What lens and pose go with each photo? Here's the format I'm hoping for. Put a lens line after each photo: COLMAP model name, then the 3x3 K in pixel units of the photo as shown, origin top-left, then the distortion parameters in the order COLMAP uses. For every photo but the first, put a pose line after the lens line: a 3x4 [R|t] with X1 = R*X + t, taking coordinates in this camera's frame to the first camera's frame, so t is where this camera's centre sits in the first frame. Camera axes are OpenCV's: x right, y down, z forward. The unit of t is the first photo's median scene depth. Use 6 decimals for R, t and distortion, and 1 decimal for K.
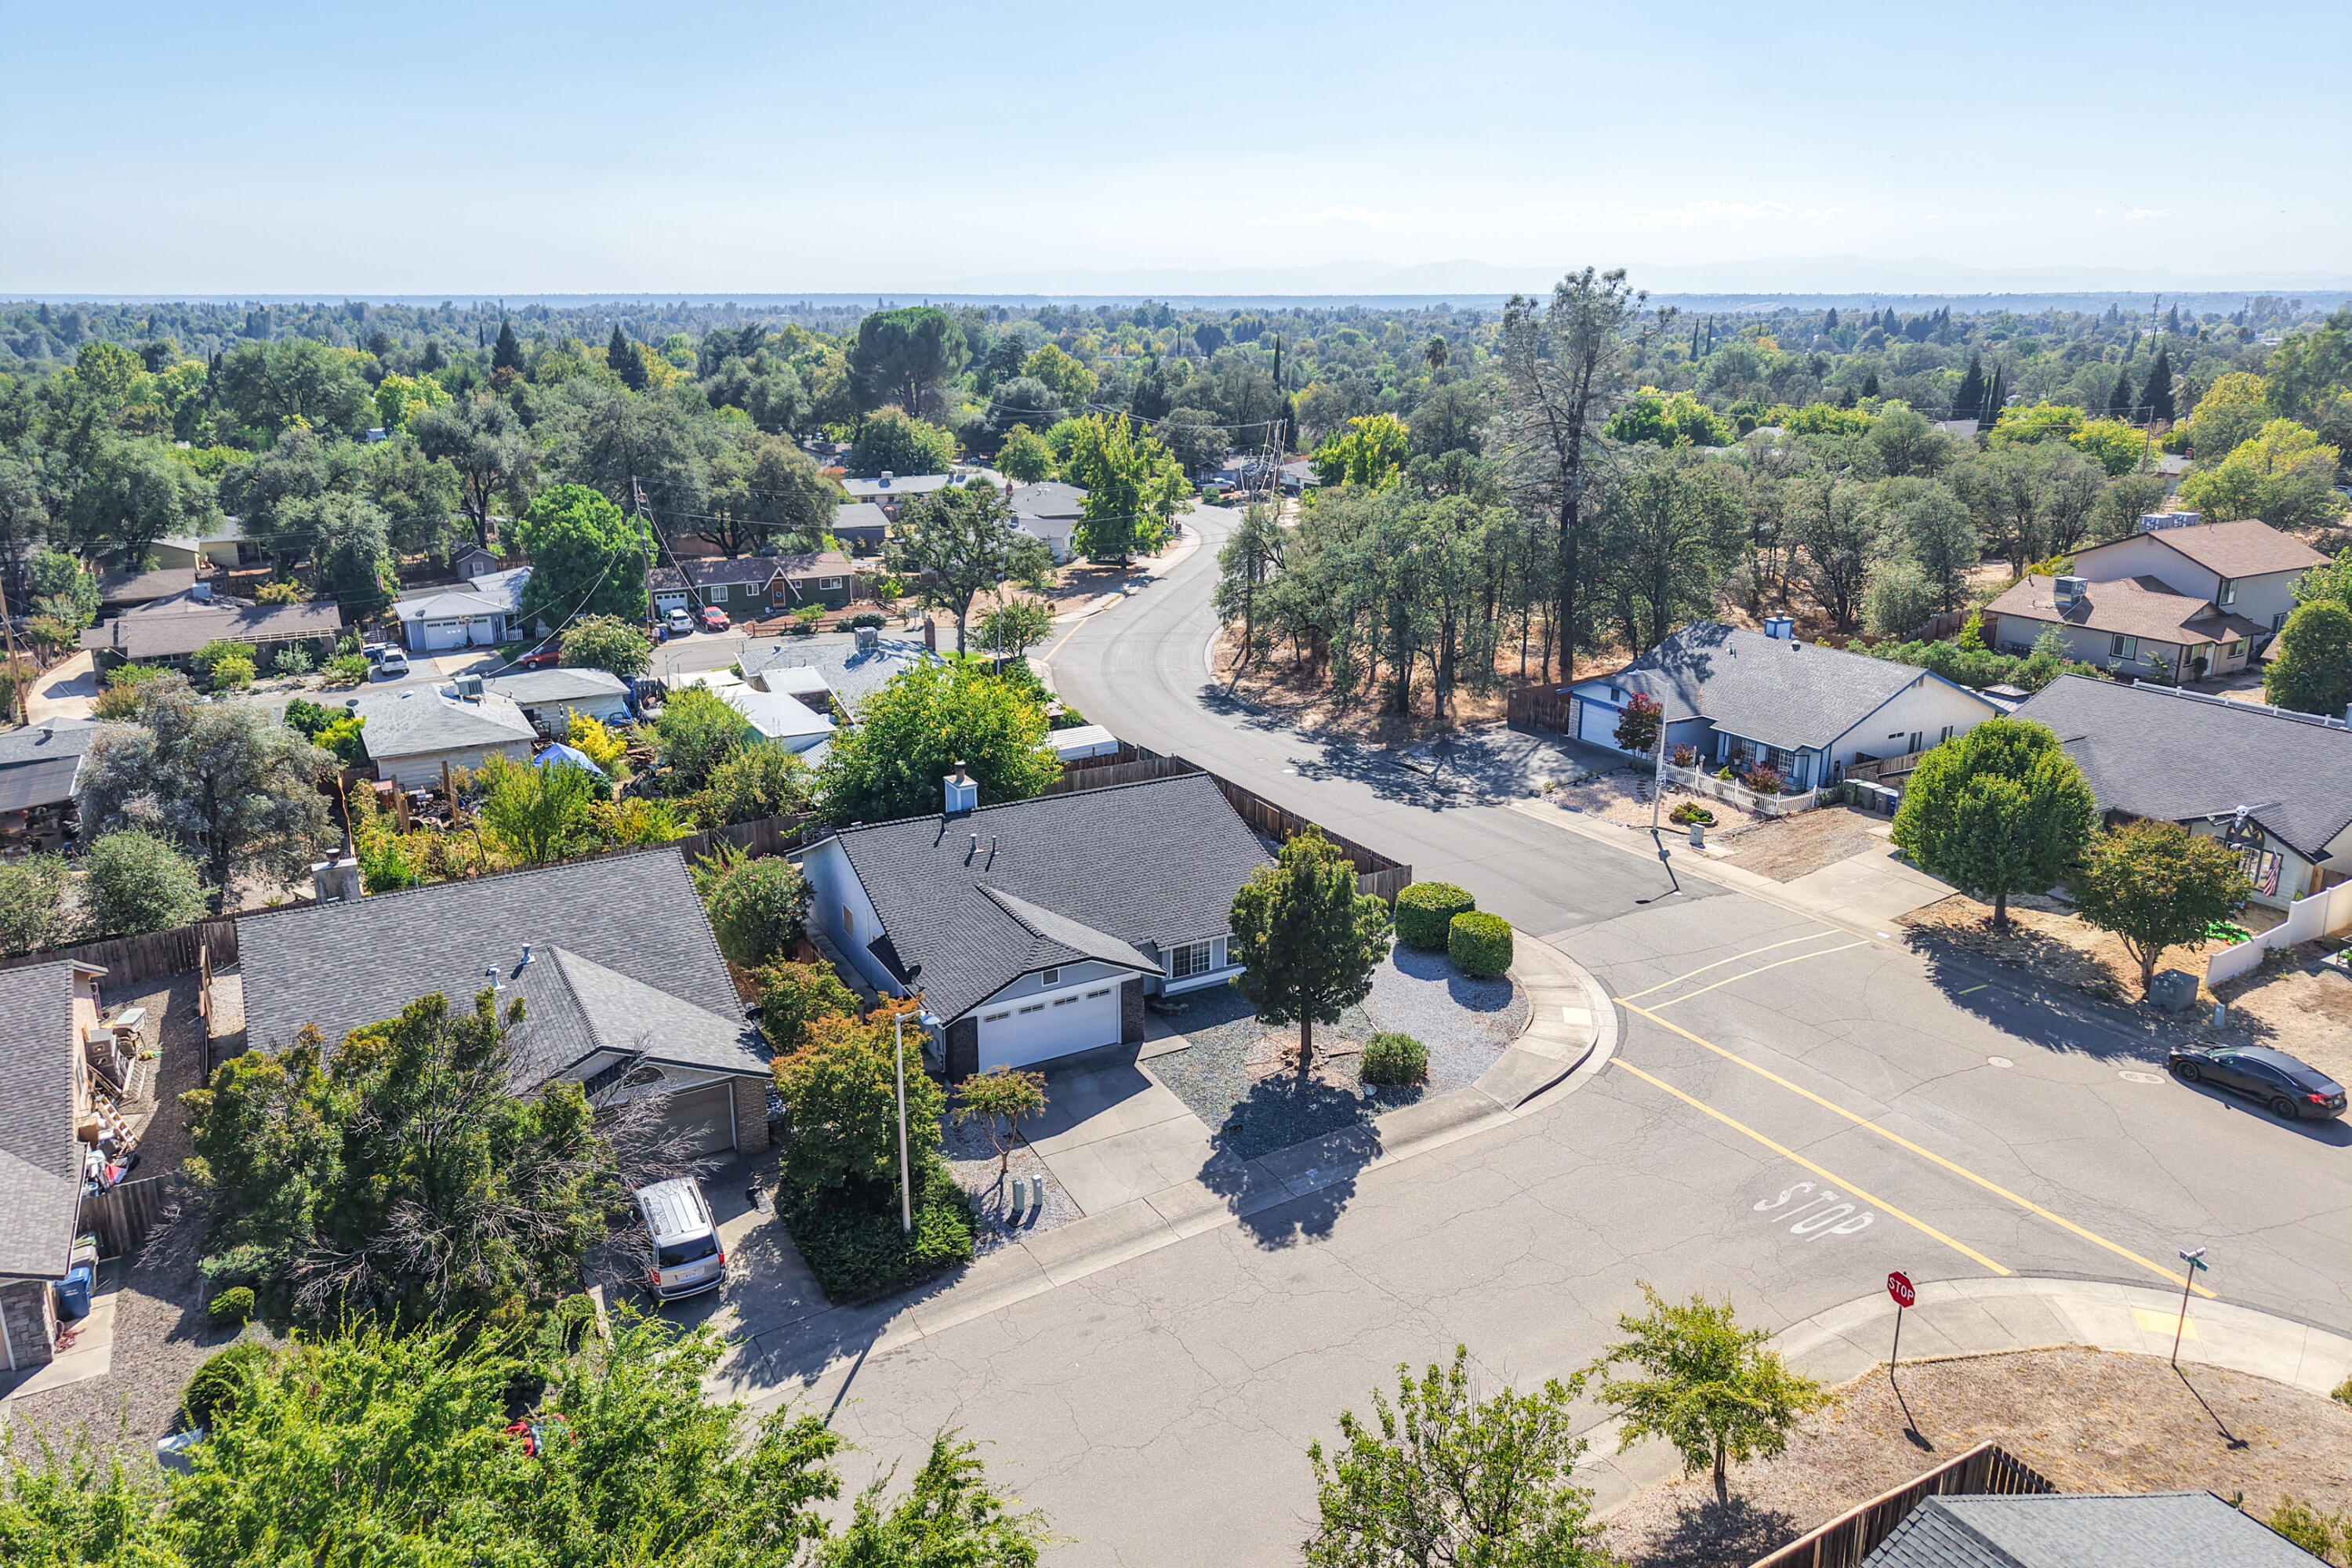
lens RADIAL K [[1574.5, 0, 1183.0], [0, 1574.5, 689.0], [0, 0, 1]] dist [0.060583, -0.097032]
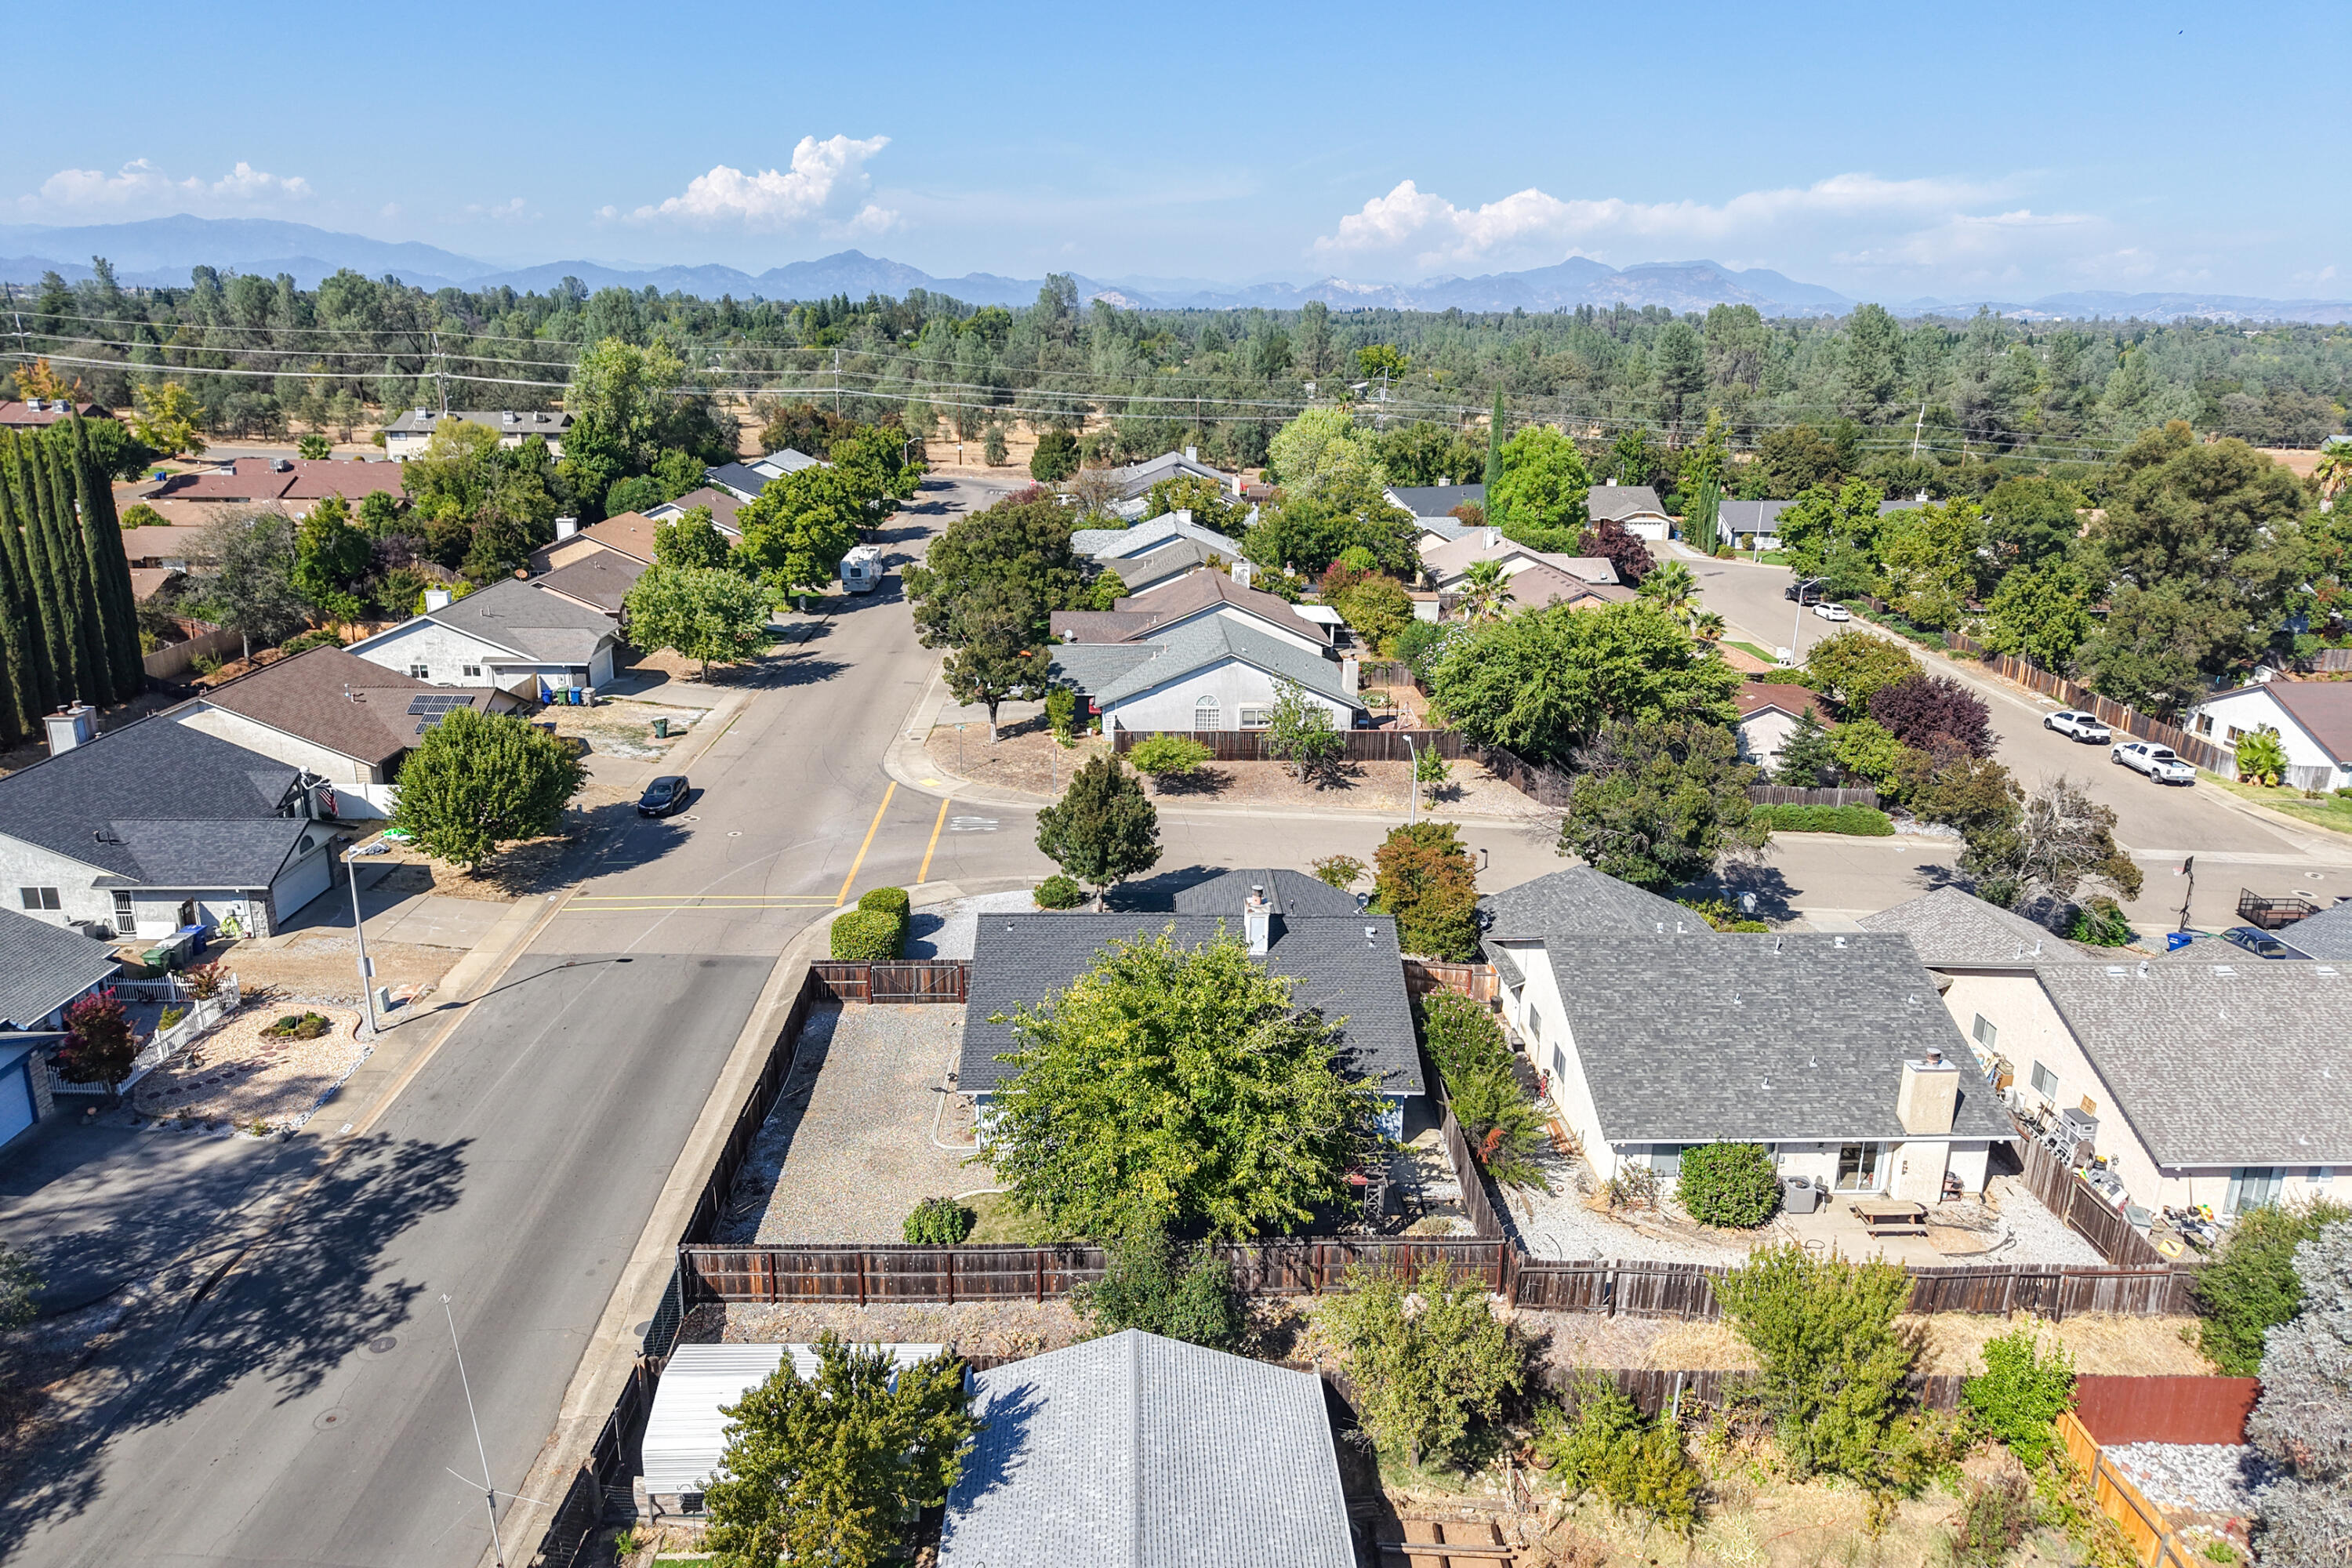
lens RADIAL K [[1573.1, 0, 1176.0], [0, 1573.1, 784.0], [0, 0, 1]] dist [0.024115, -0.027716]
pose [[-0.883107, -0.148995, 0.444886, -0.380127], [0.094158, 0.872659, 0.479166, -0.346189], [-0.459627, 0.465044, -0.756622, 1.278814]]
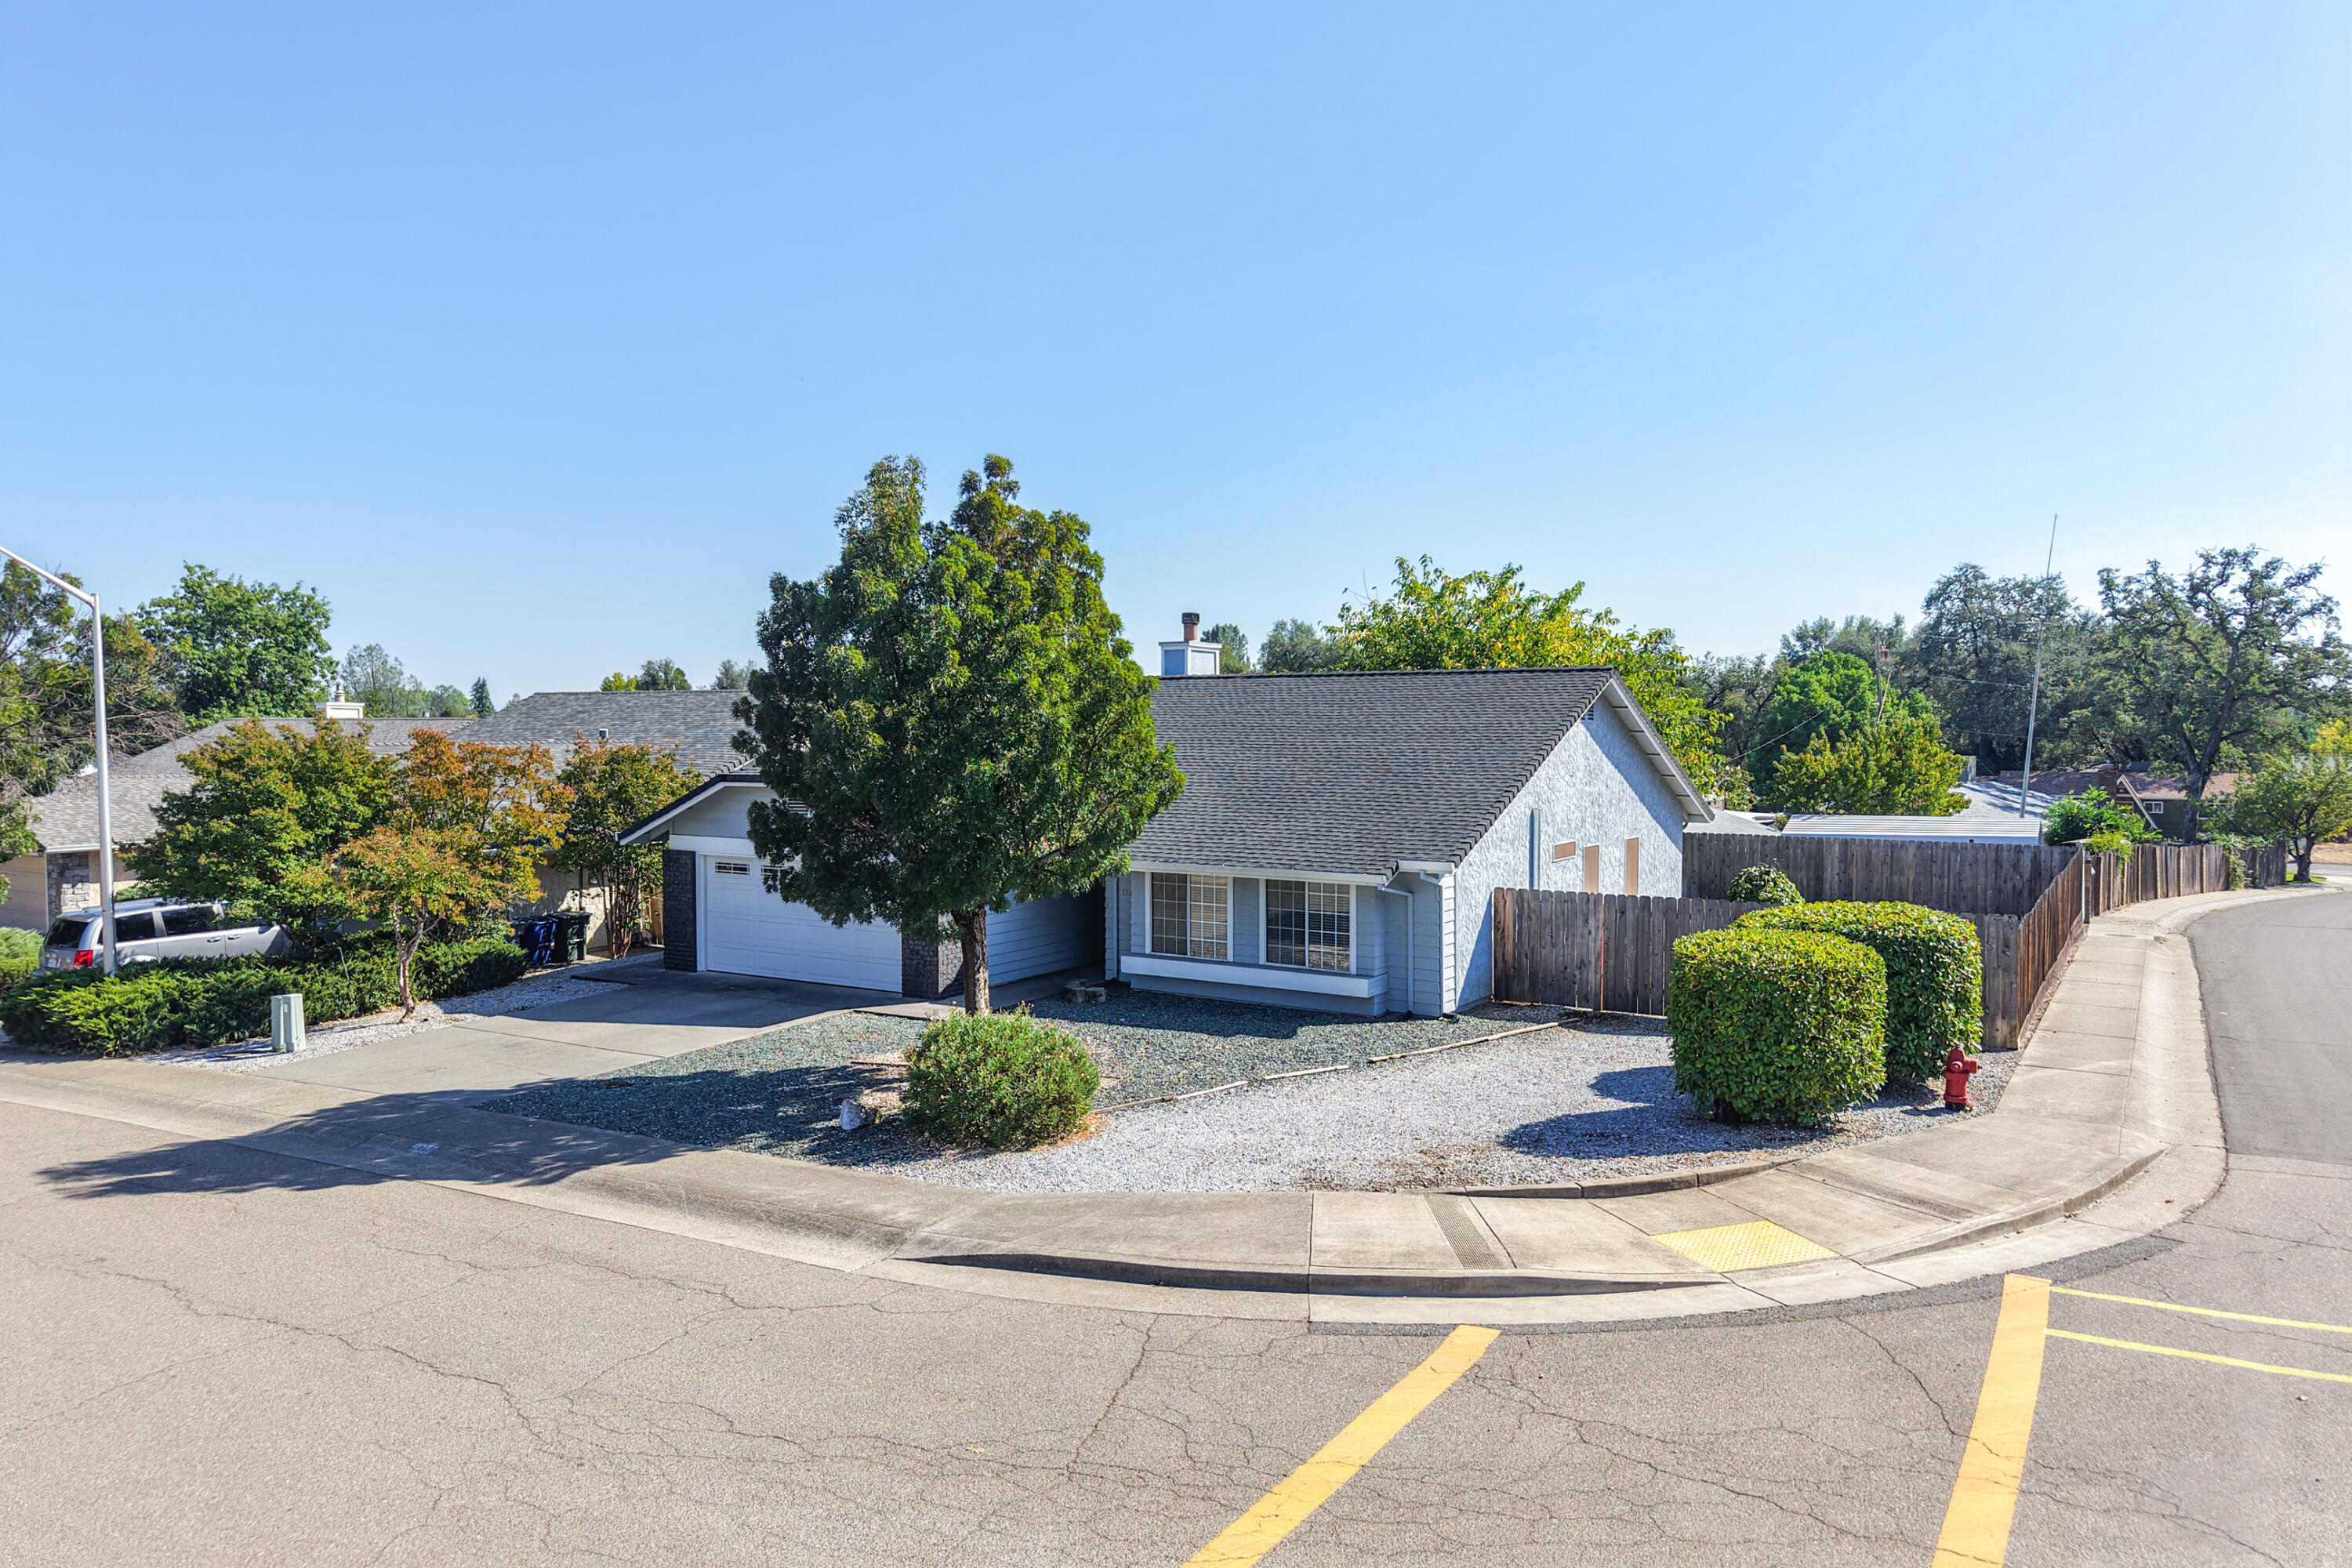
lens RADIAL K [[1560.4, 0, 1176.0], [0, 1560.4, 784.0], [0, 0, 1]] dist [0.026374, -0.026071]
pose [[0.472313, 0.028718, -0.880963, 0.290716], [-0.207944, 0.974888, -0.079707, 0.119880], [0.856551, 0.220838, 0.466424, 0.547460]]
